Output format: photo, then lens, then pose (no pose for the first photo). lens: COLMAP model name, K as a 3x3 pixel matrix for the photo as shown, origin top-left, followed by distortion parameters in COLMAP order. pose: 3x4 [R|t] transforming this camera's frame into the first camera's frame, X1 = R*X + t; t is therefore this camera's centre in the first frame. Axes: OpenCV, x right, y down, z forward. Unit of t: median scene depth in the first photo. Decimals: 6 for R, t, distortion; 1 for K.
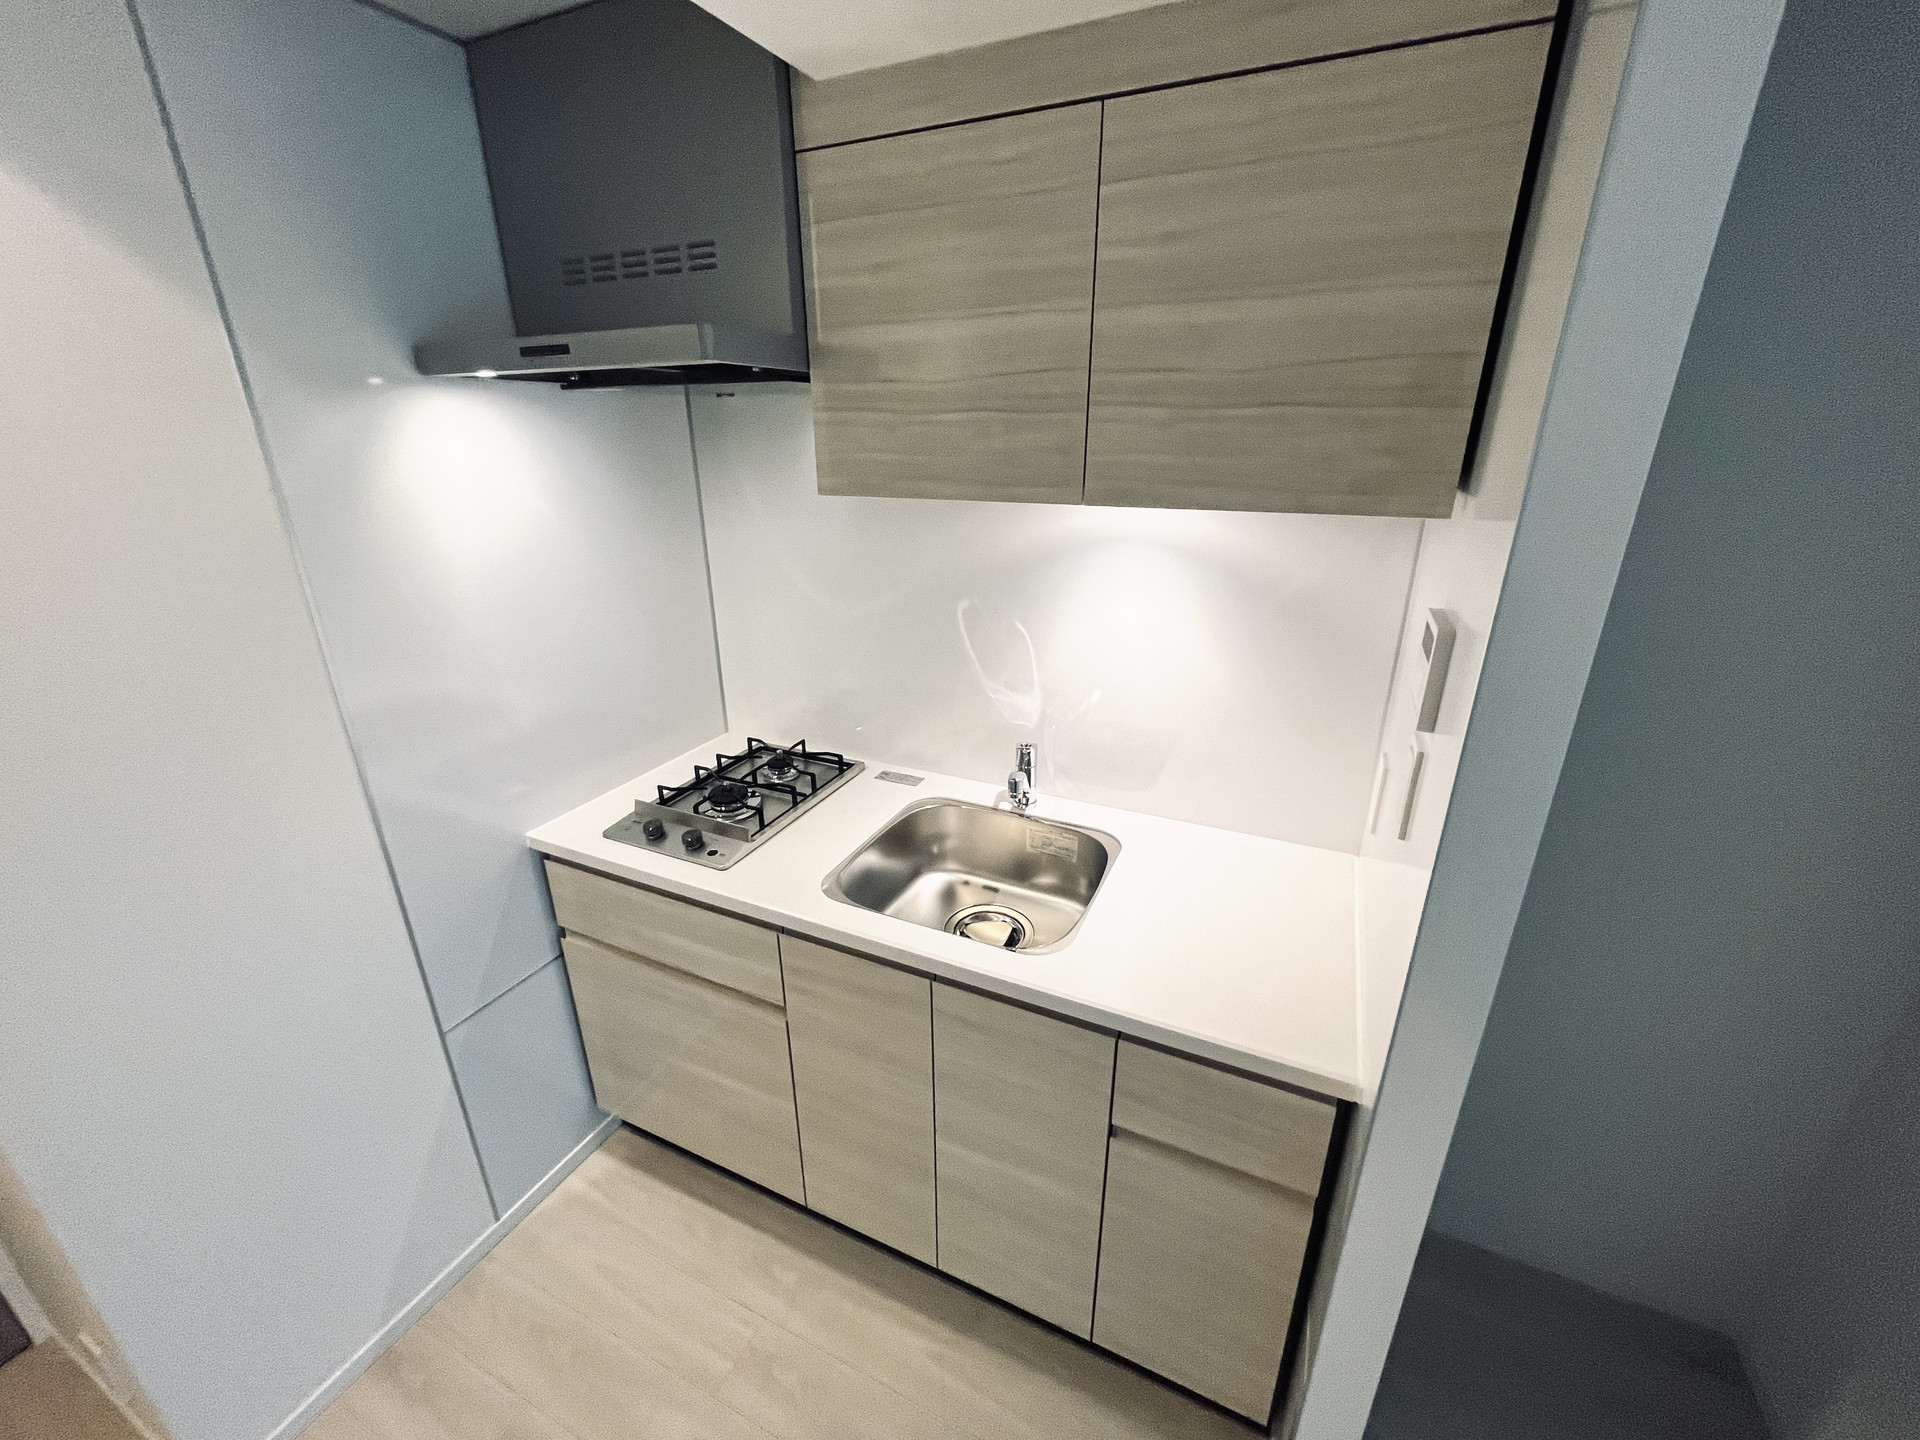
lens RADIAL K [[782.8, 0, 957.3], [0, 782.8, 723.6], [0, 0, 1]] dist [-0.000635, -0.000260]
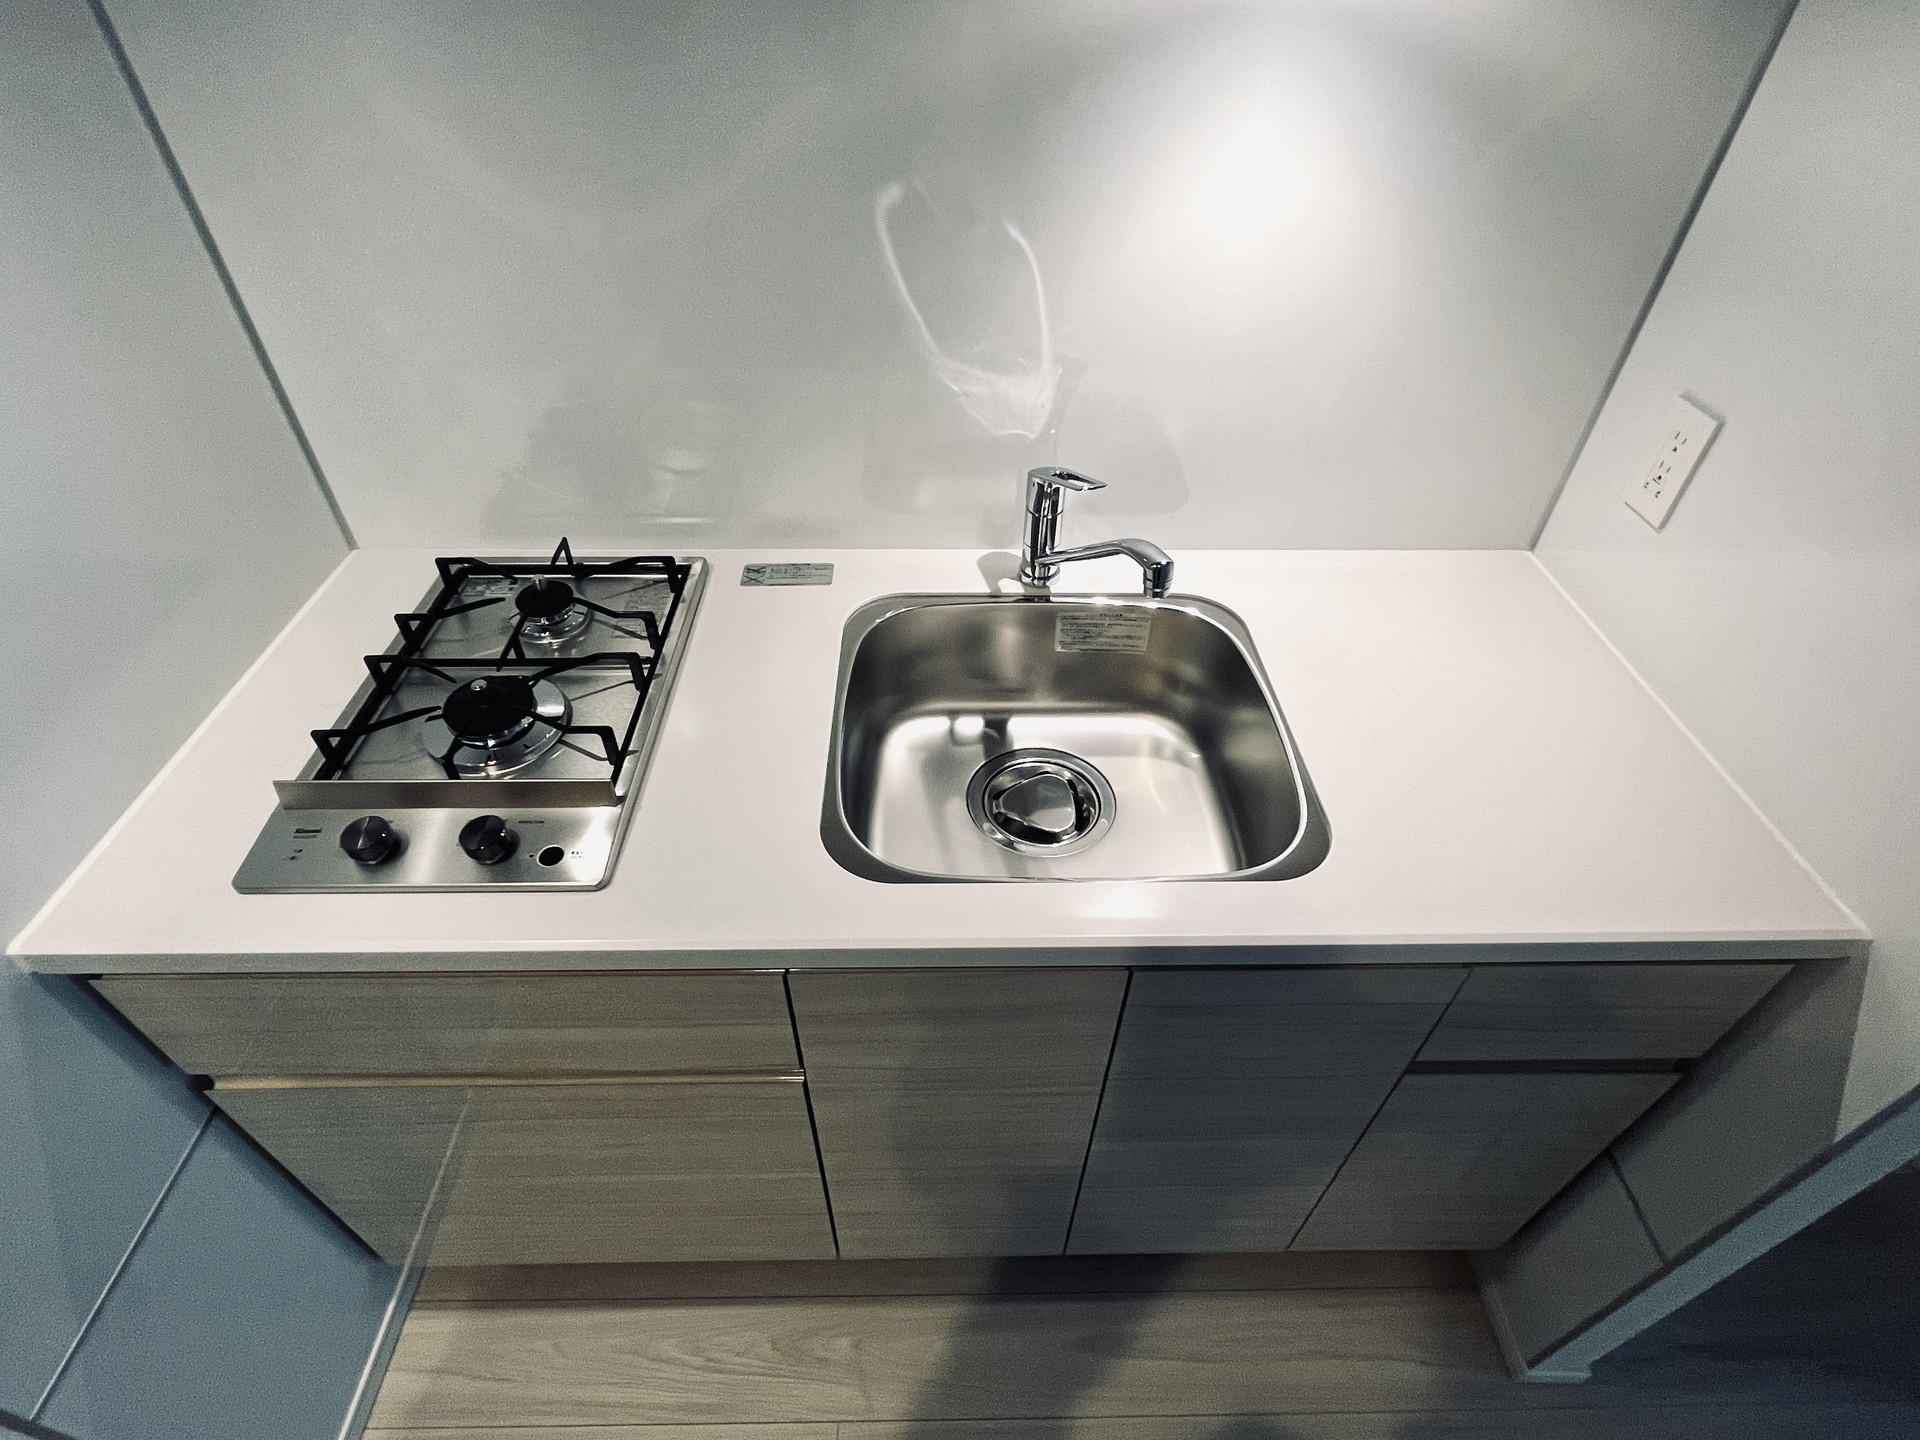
lens RADIAL K [[952.8, 0, 958.4], [0, 952.8, 717.3], [0, 0, 1]] dist [-0.002798, -0.000217]
pose [[0.895431, -0.282413, 0.344161, -0.235330], [0.139536, 0.912125, 0.385433, -0.079747], [-0.422769, -0.297106, 0.856151, 0.391845]]
